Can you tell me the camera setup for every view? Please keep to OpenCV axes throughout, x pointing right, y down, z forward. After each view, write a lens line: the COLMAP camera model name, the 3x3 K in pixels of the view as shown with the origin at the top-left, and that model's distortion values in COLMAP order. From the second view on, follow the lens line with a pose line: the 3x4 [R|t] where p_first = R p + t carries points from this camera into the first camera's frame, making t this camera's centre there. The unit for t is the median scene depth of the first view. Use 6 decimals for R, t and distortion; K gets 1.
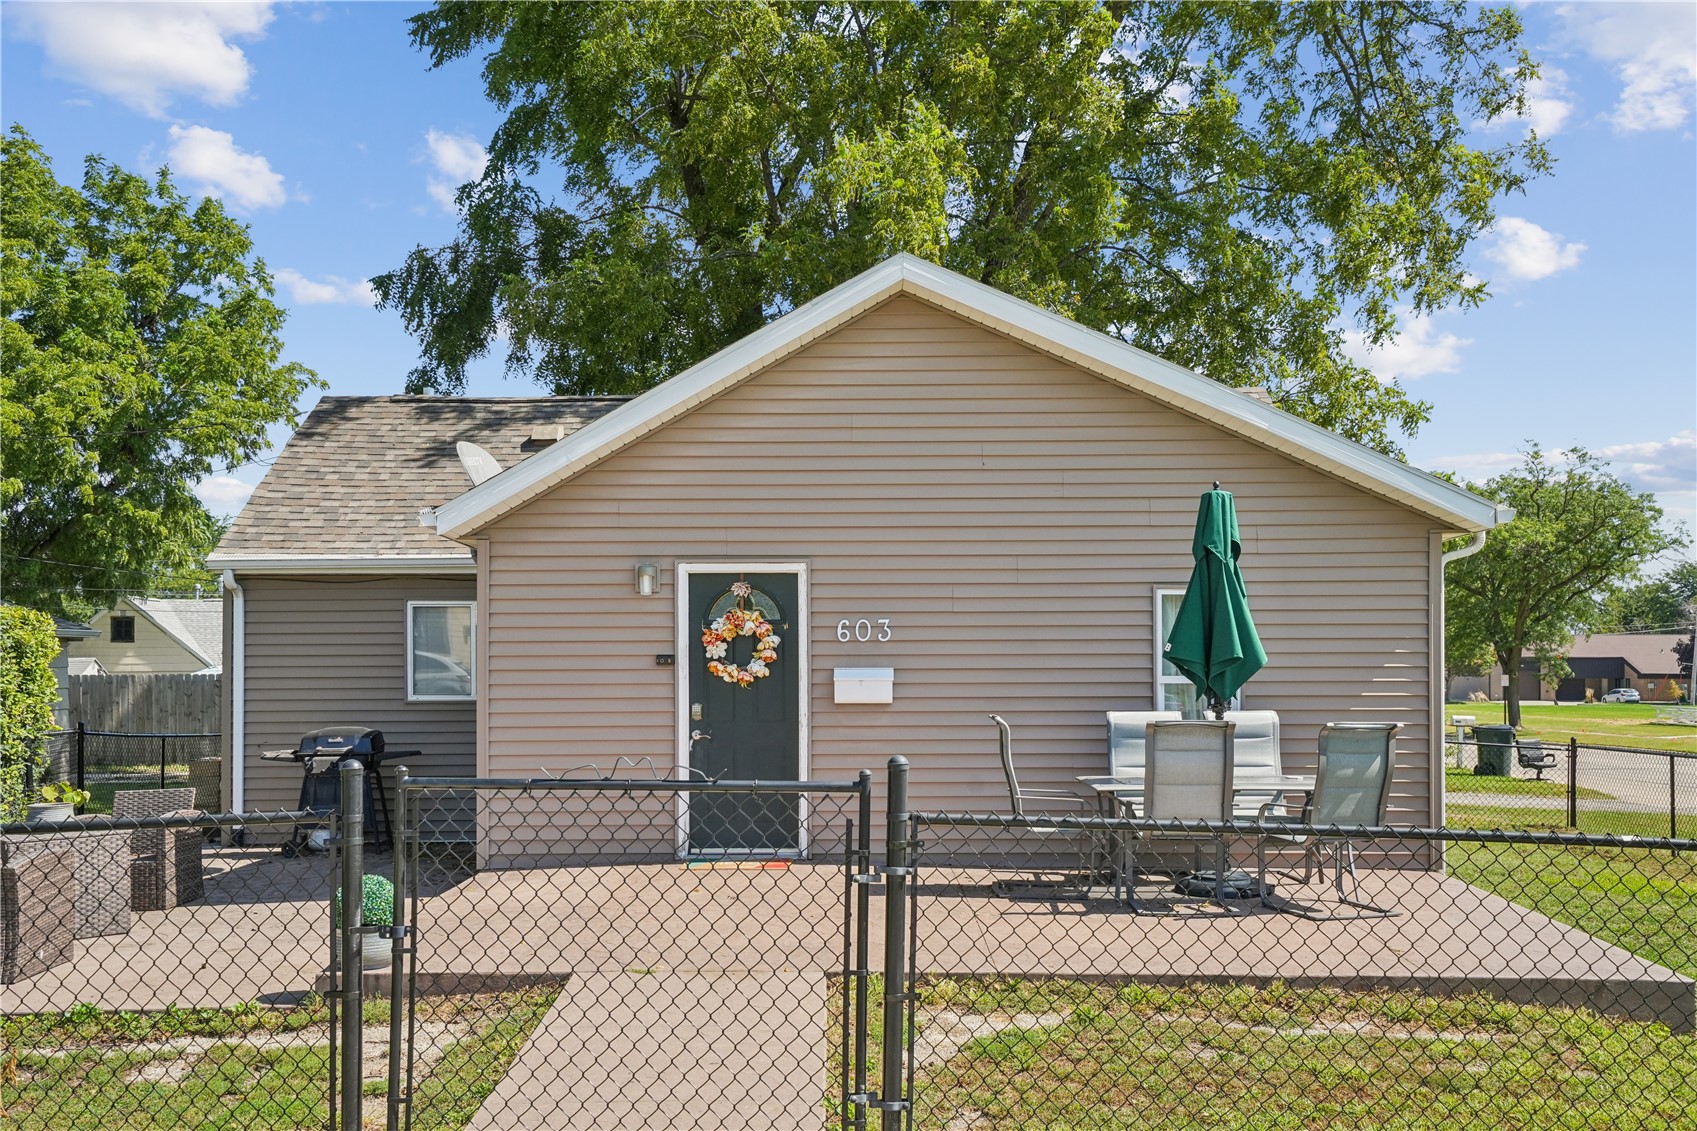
lens RADIAL K [[1615.0, 0, 855.4], [0, 1615.0, 670.8], [0, 0, 1]] dist [0.065193, 0.000000]
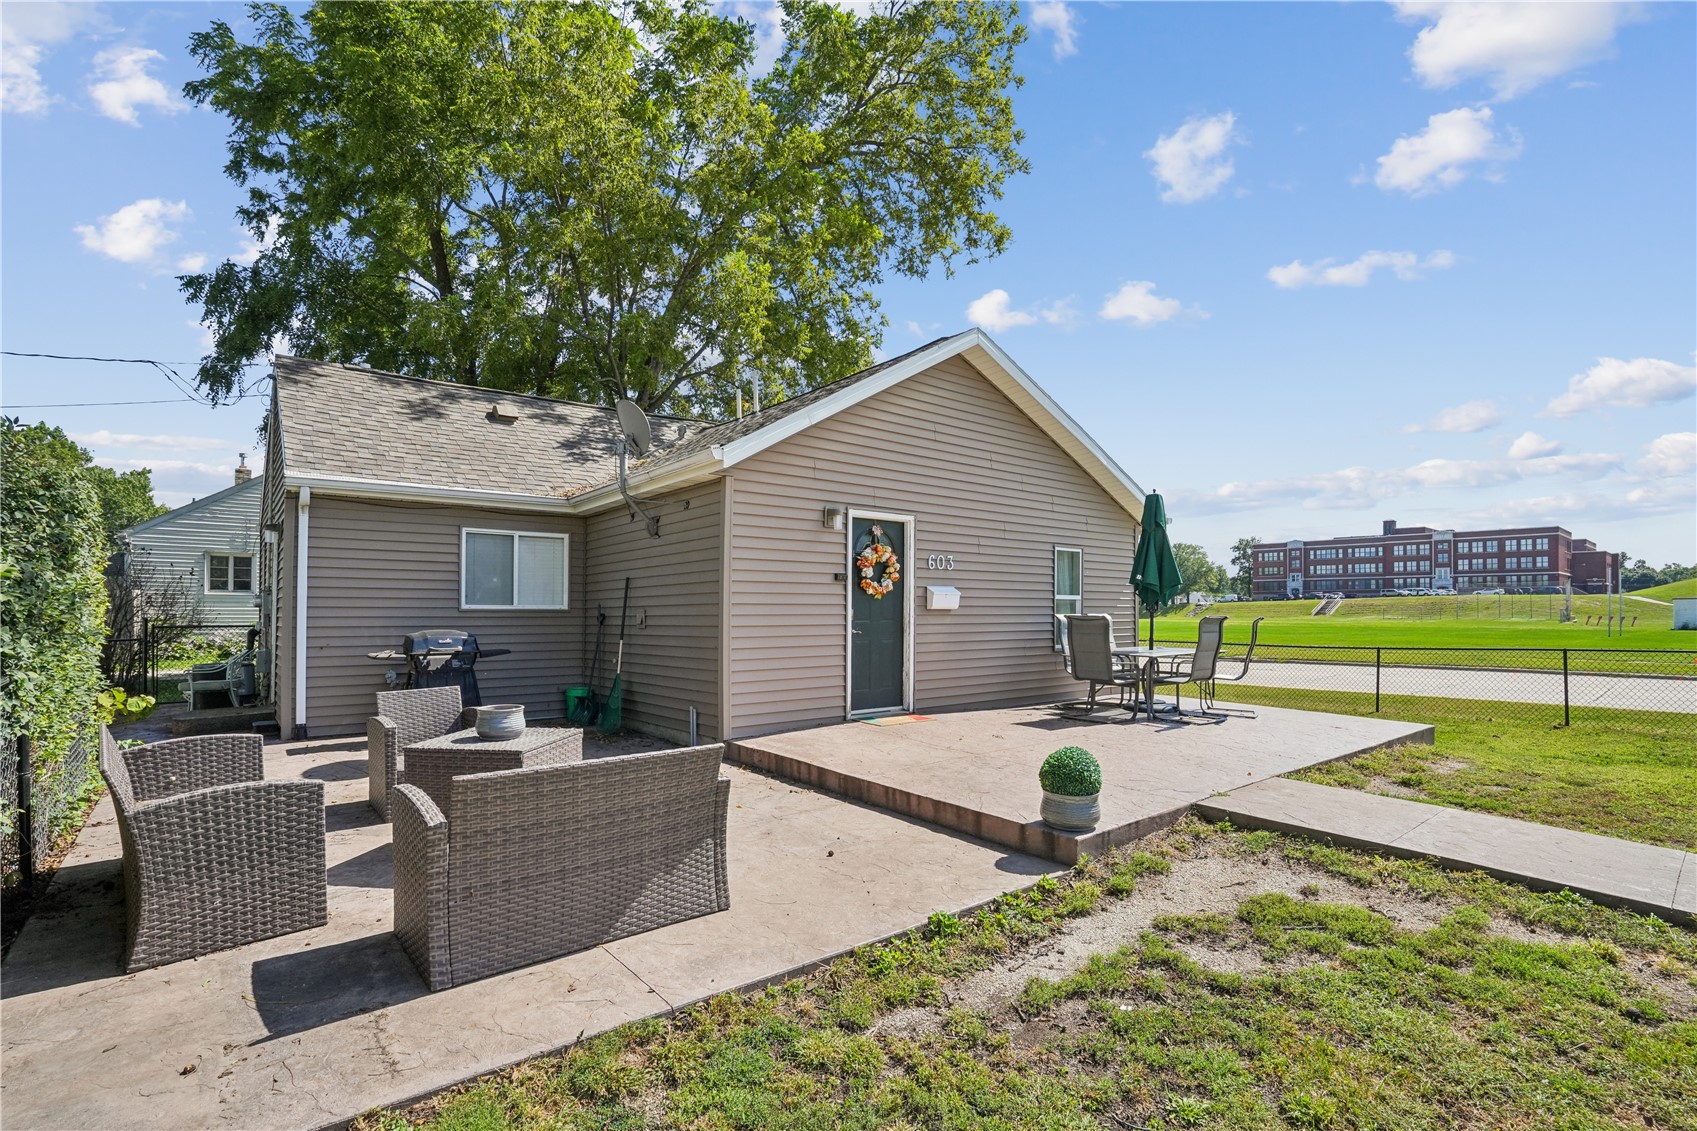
lens RADIAL K [[782.9, 0, 809.9], [0, 782.9, 611.2], [0, 0, 1]] dist [-0.014957, 0.003411]
pose [[0.792905, 0.006251, 0.609313, -0.551409], [-0.008768, 0.999961, 0.001153, 0.022169], [-0.609282, -0.006257, 0.792929, 0.477198]]
